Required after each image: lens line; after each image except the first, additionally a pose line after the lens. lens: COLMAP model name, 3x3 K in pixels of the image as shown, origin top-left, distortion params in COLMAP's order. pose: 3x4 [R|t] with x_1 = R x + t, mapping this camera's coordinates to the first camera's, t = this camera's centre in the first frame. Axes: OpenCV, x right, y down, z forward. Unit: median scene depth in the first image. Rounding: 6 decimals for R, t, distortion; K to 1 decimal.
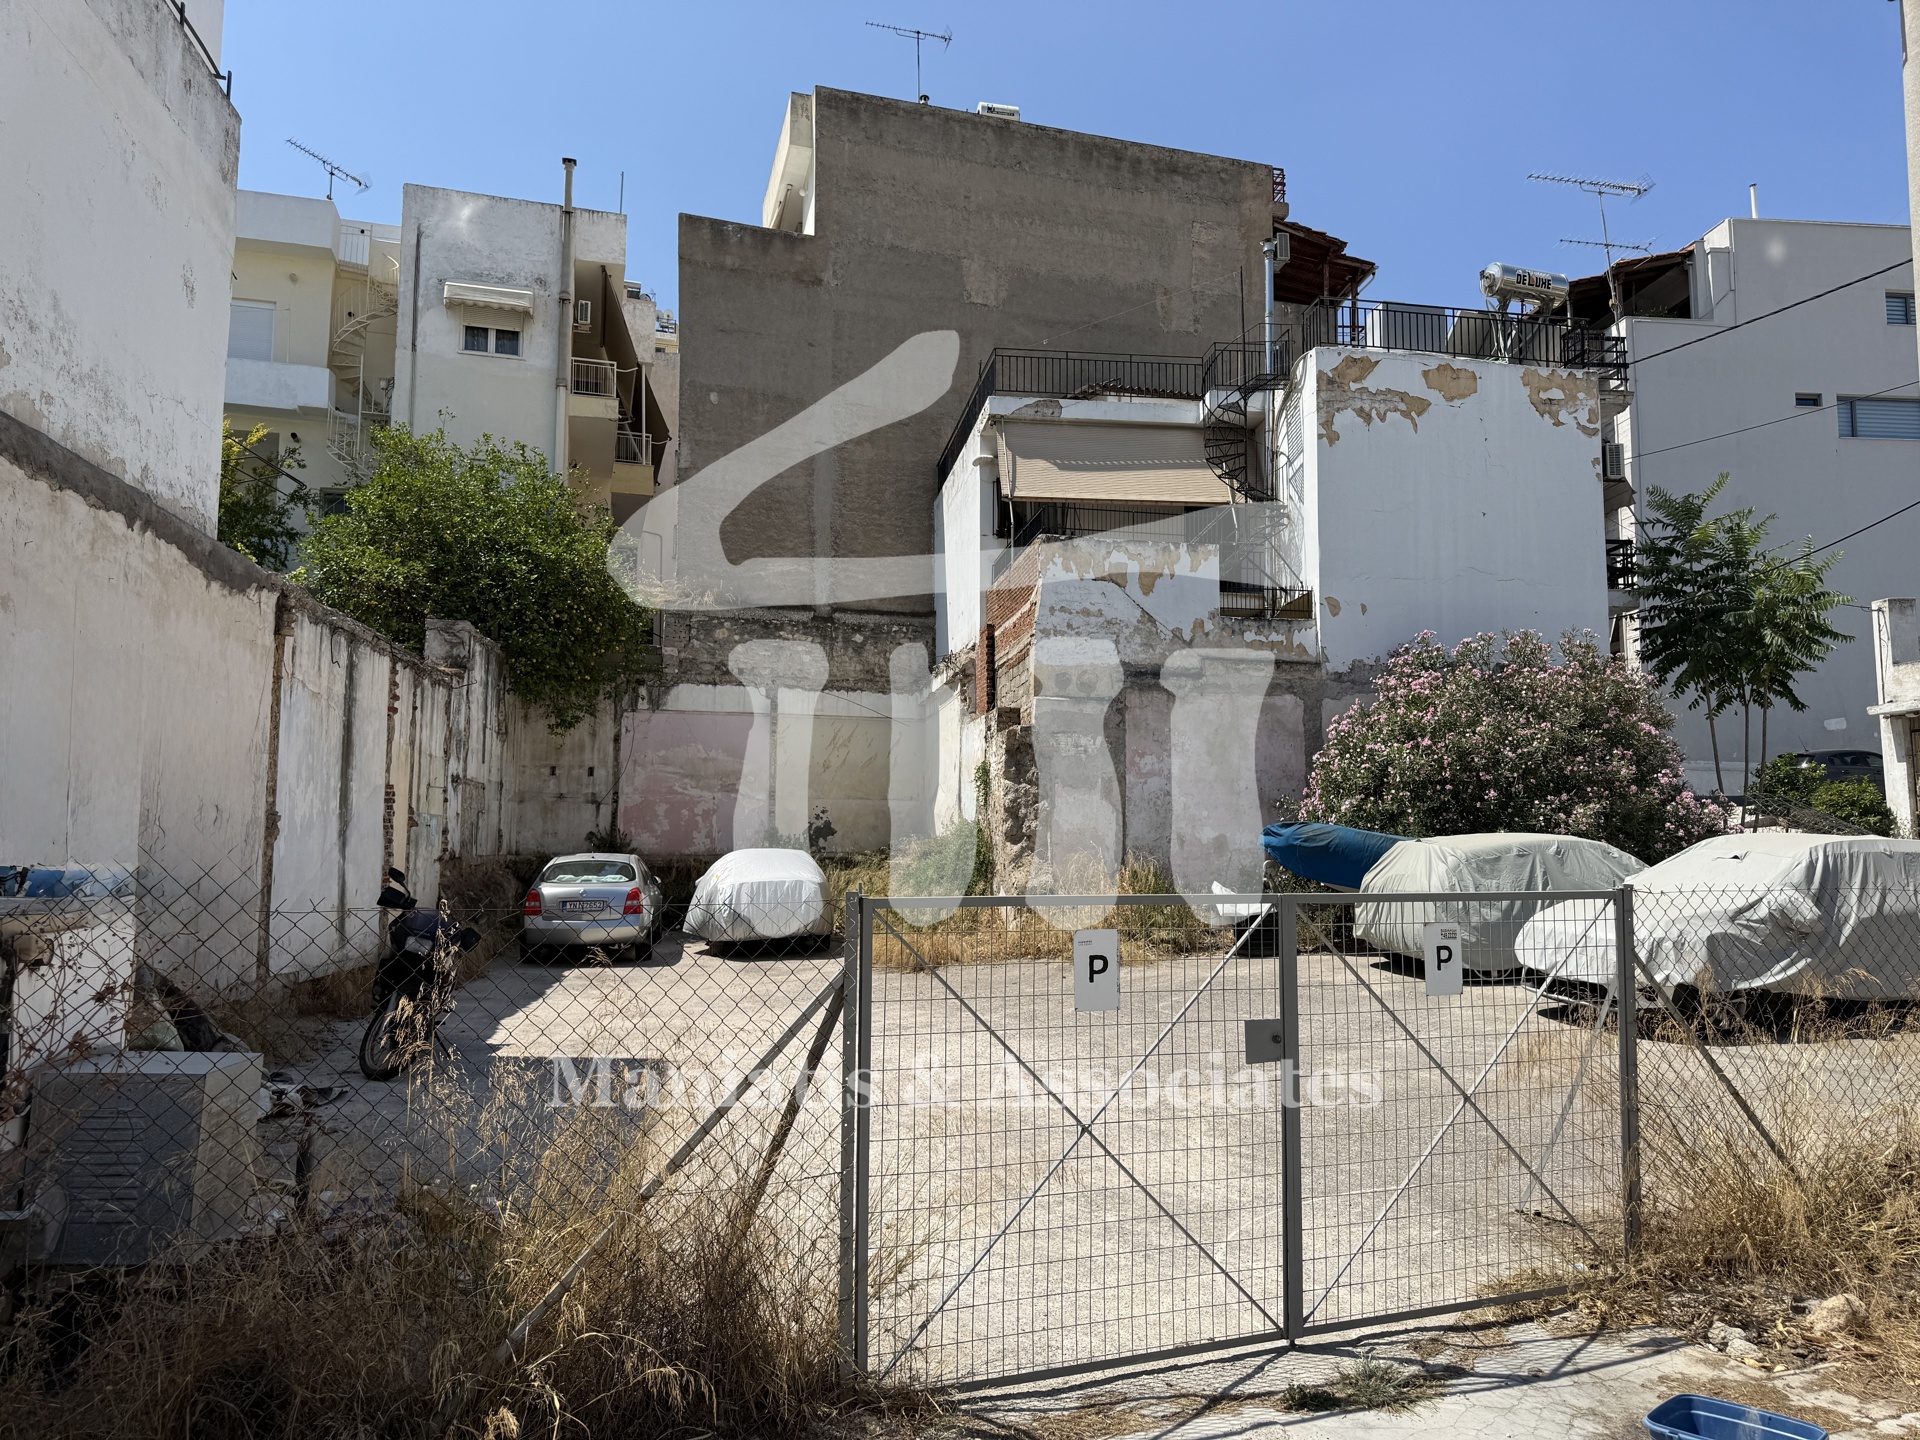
lens RADIAL K [[1337.1, 0, 953.1], [0, 1337.1, 733.4], [0, 0, 1]] dist [0.103051, -0.136945]
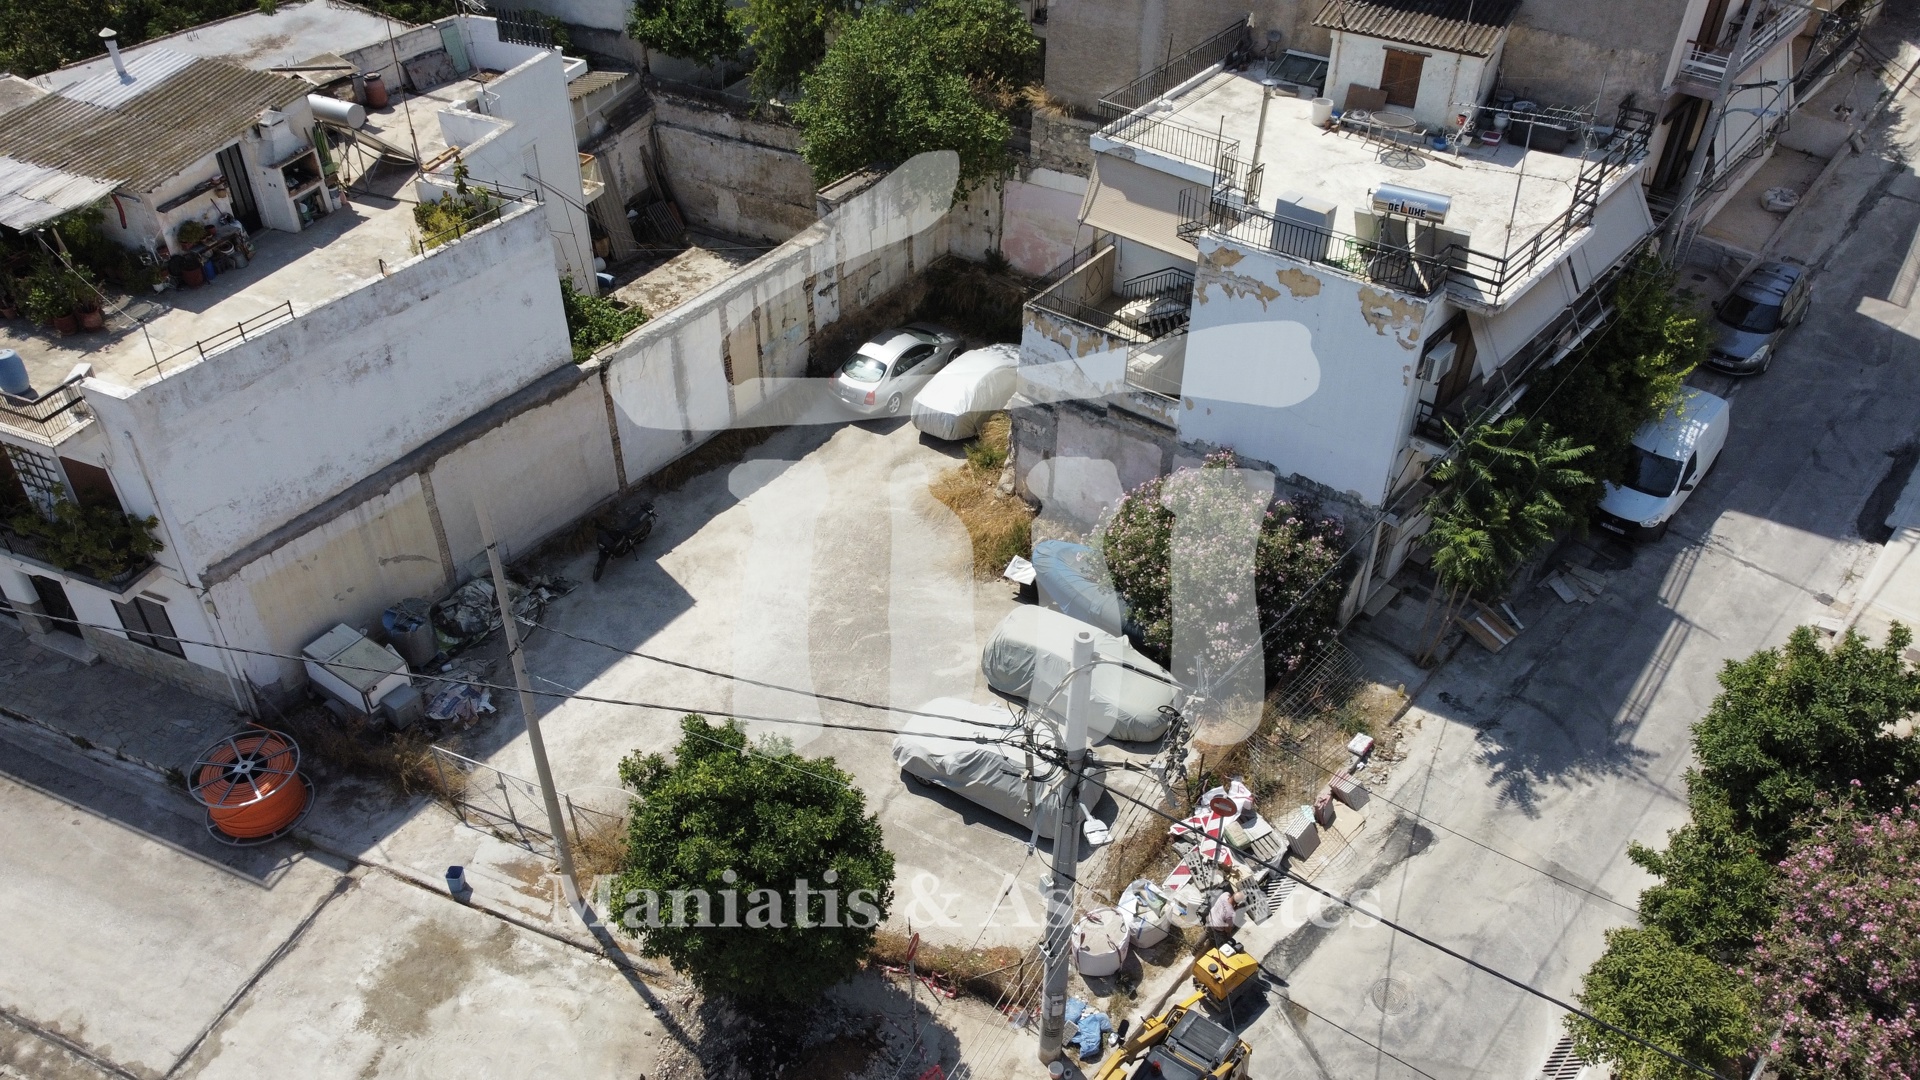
lens RADIAL K [[1450.7, 0, 961.2], [0, 1450.7, 541.7], [0, 0, 1]] dist [0.000049, -0.002617]
pose [[0.698483, 0.443723, -0.561454, 1.108178], [0.058383, 0.746615, 0.662689, -1.087702], [0.713241, -0.495657, 0.495592, -0.030572]]
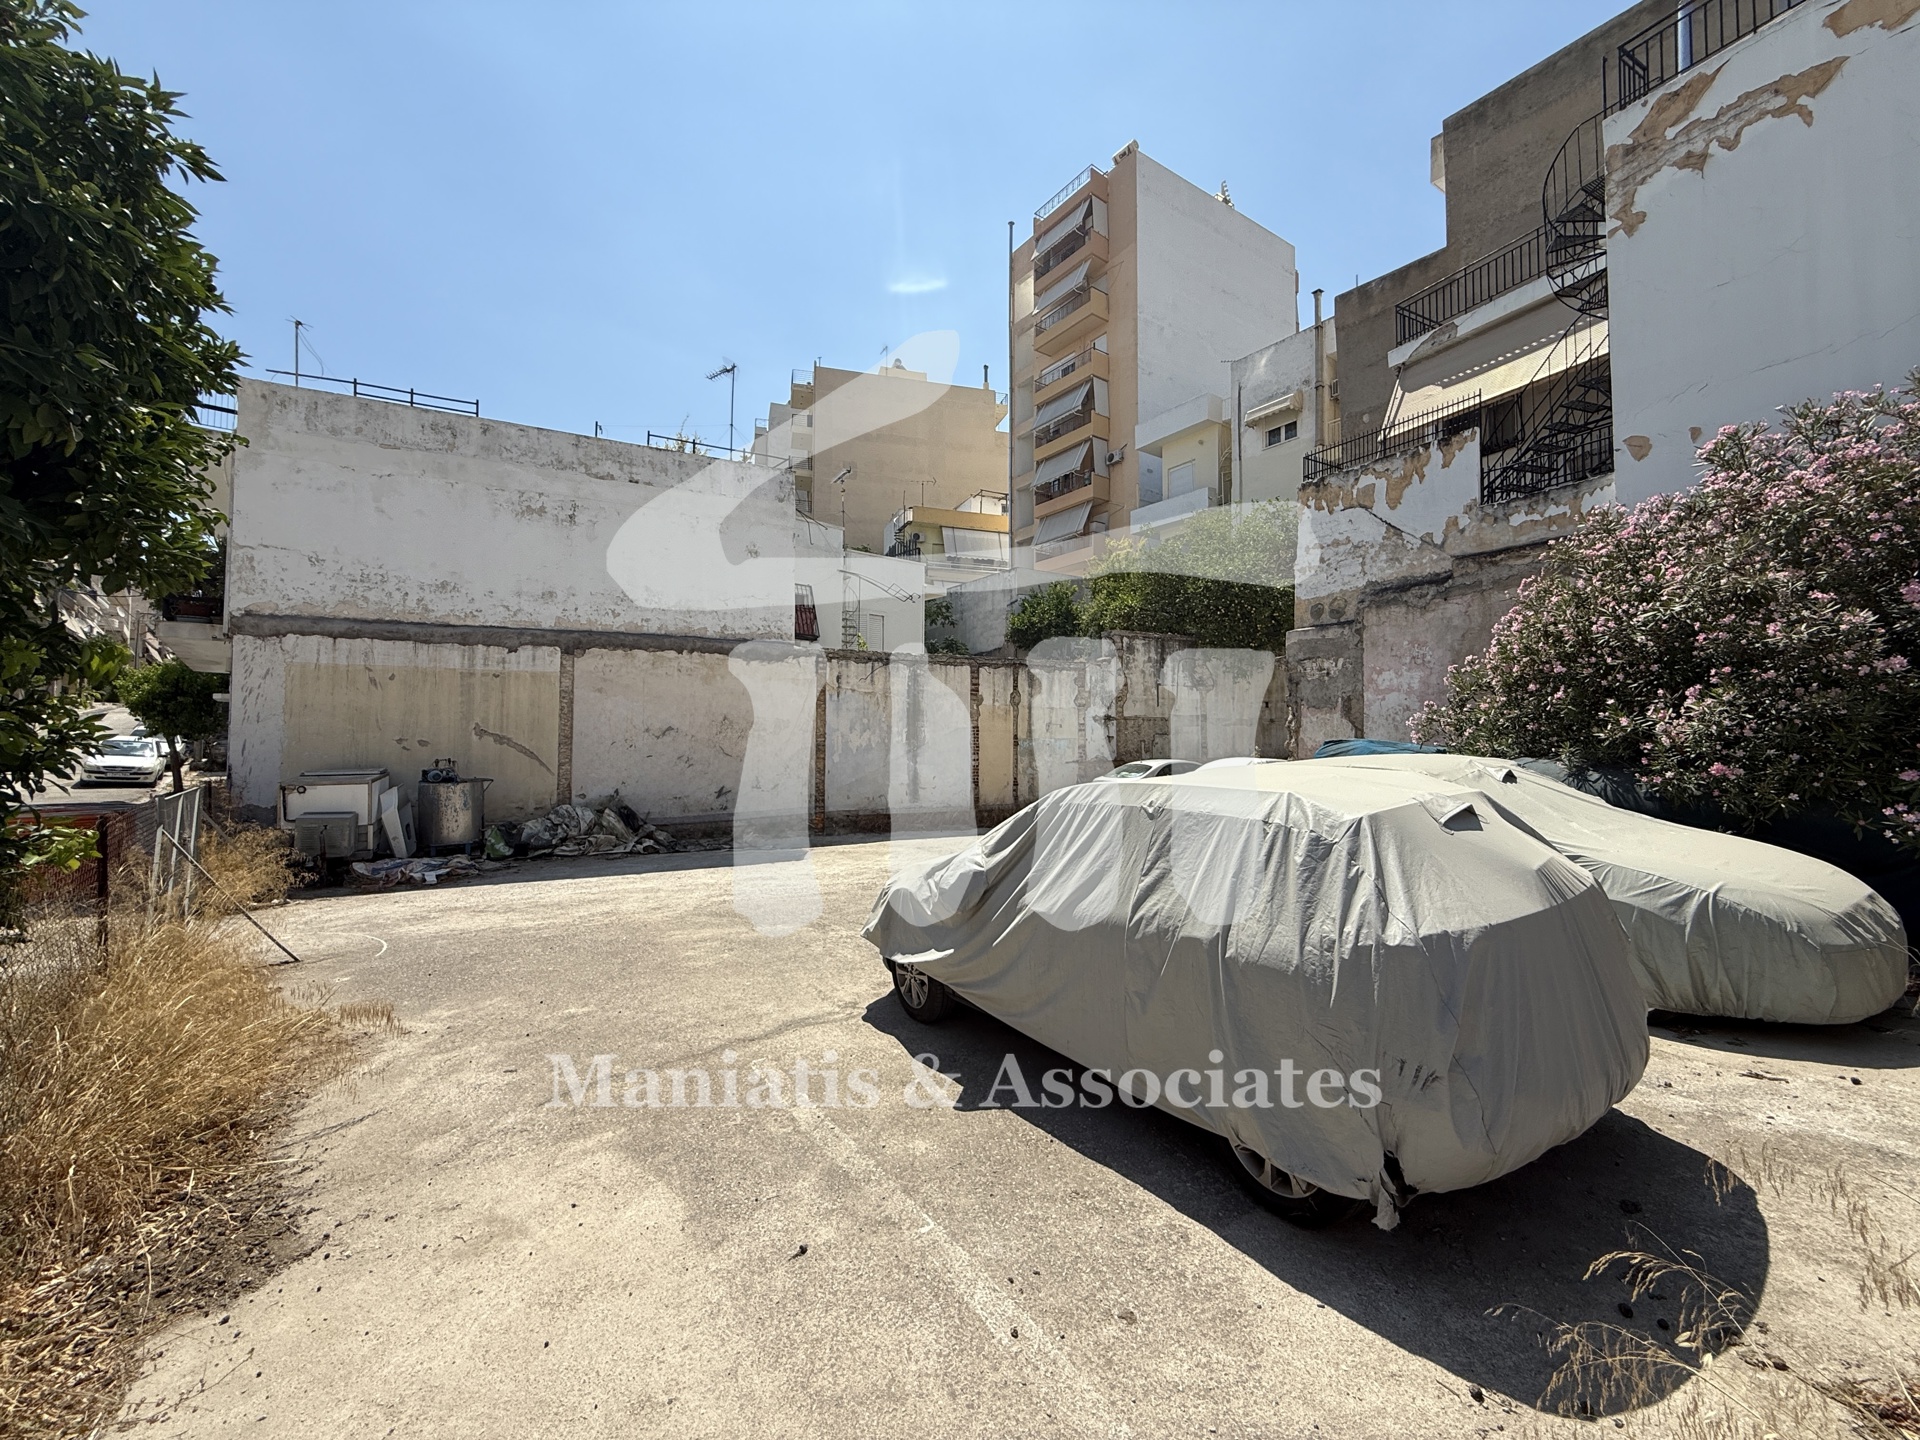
lens RADIAL K [[762.8, 0, 954.2], [0, 762.8, 718.2], [0, 0, 1]] dist [-0.000418, -0.000149]
pose [[0.316212, -0.037914, -0.947931, 0.585202], [0.086241, 0.996213, -0.011076, 0.029888], [0.944761, -0.078248, 0.318284, 0.514937]]
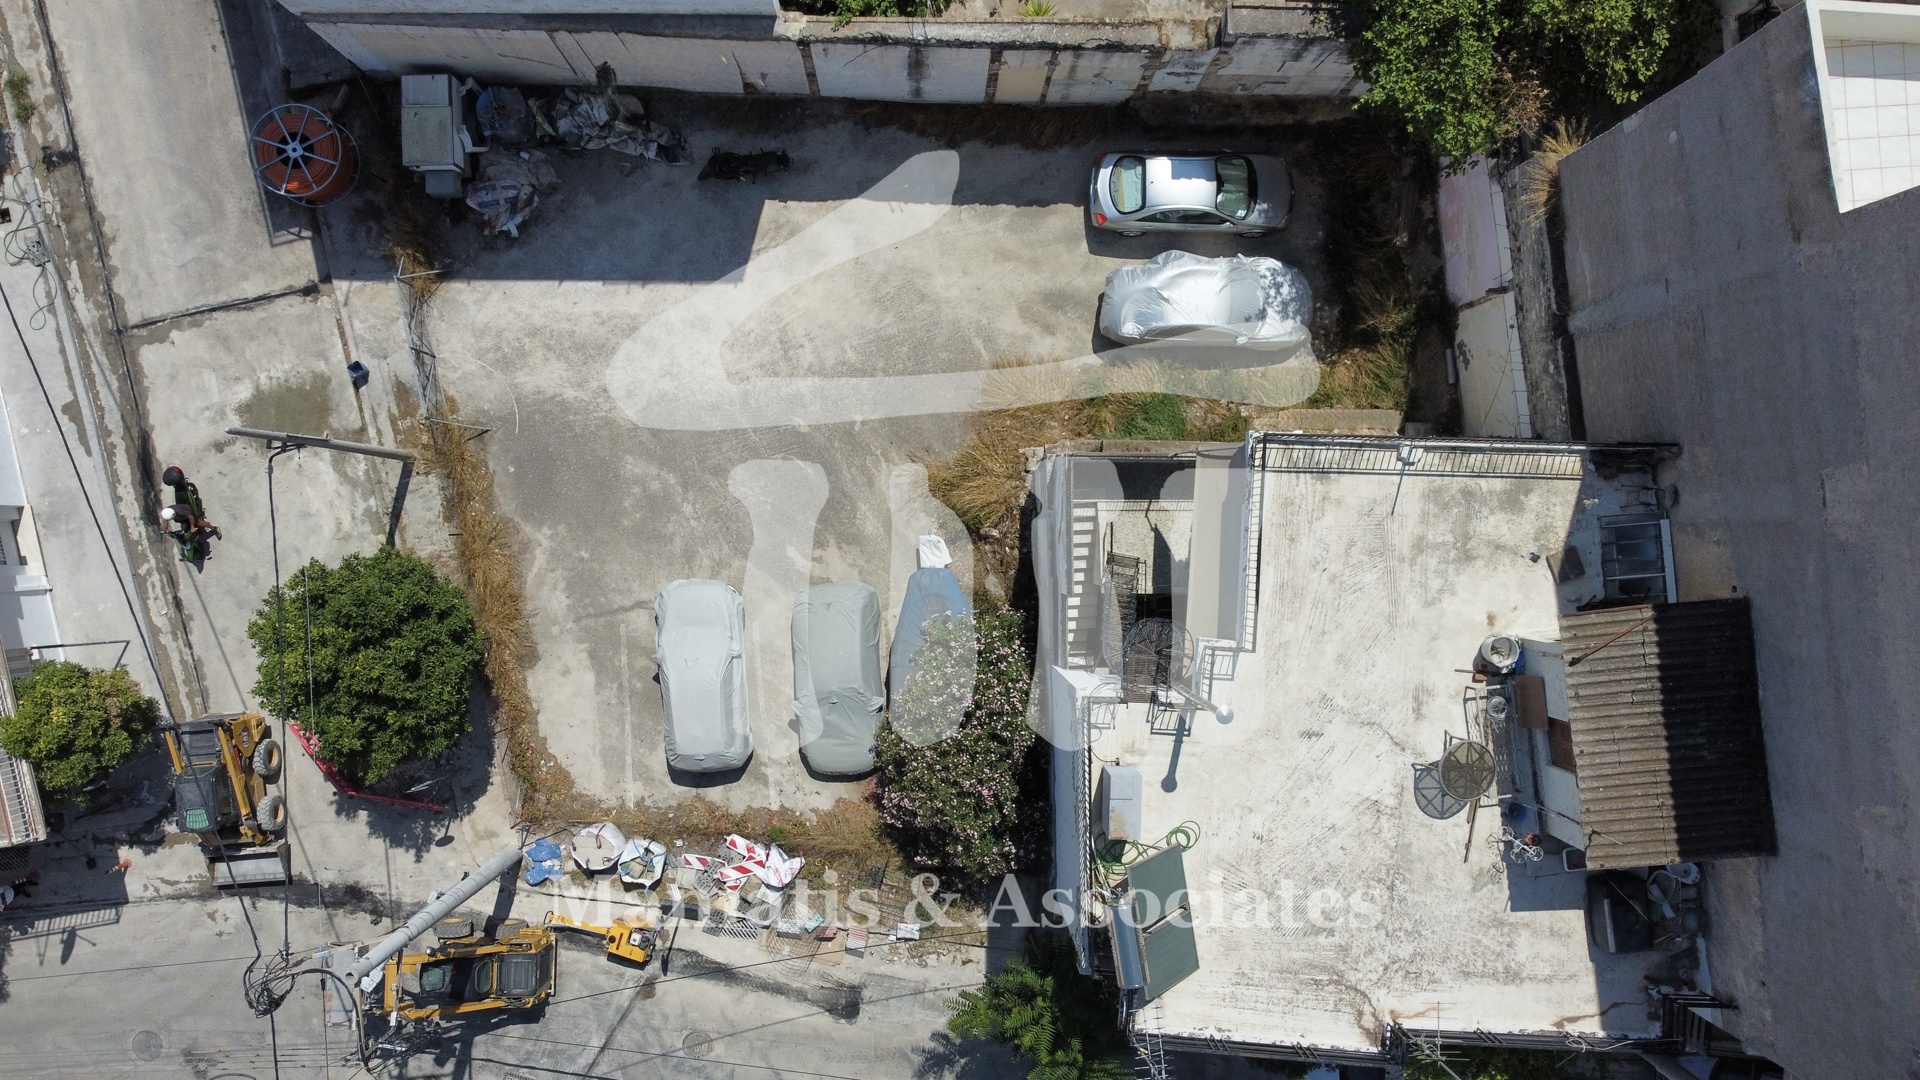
lens RADIAL K [[1450.7, 0, 961.2], [0, 1450.7, 541.7], [0, 0, 1]] dist [0.000049, -0.002617]
pose [[-0.176182, 0.984299, -0.010706, 0.187994], [0.063250, 0.022174, 0.997751, -1.598439], [0.982323, 0.175109, -0.066164, 1.024826]]
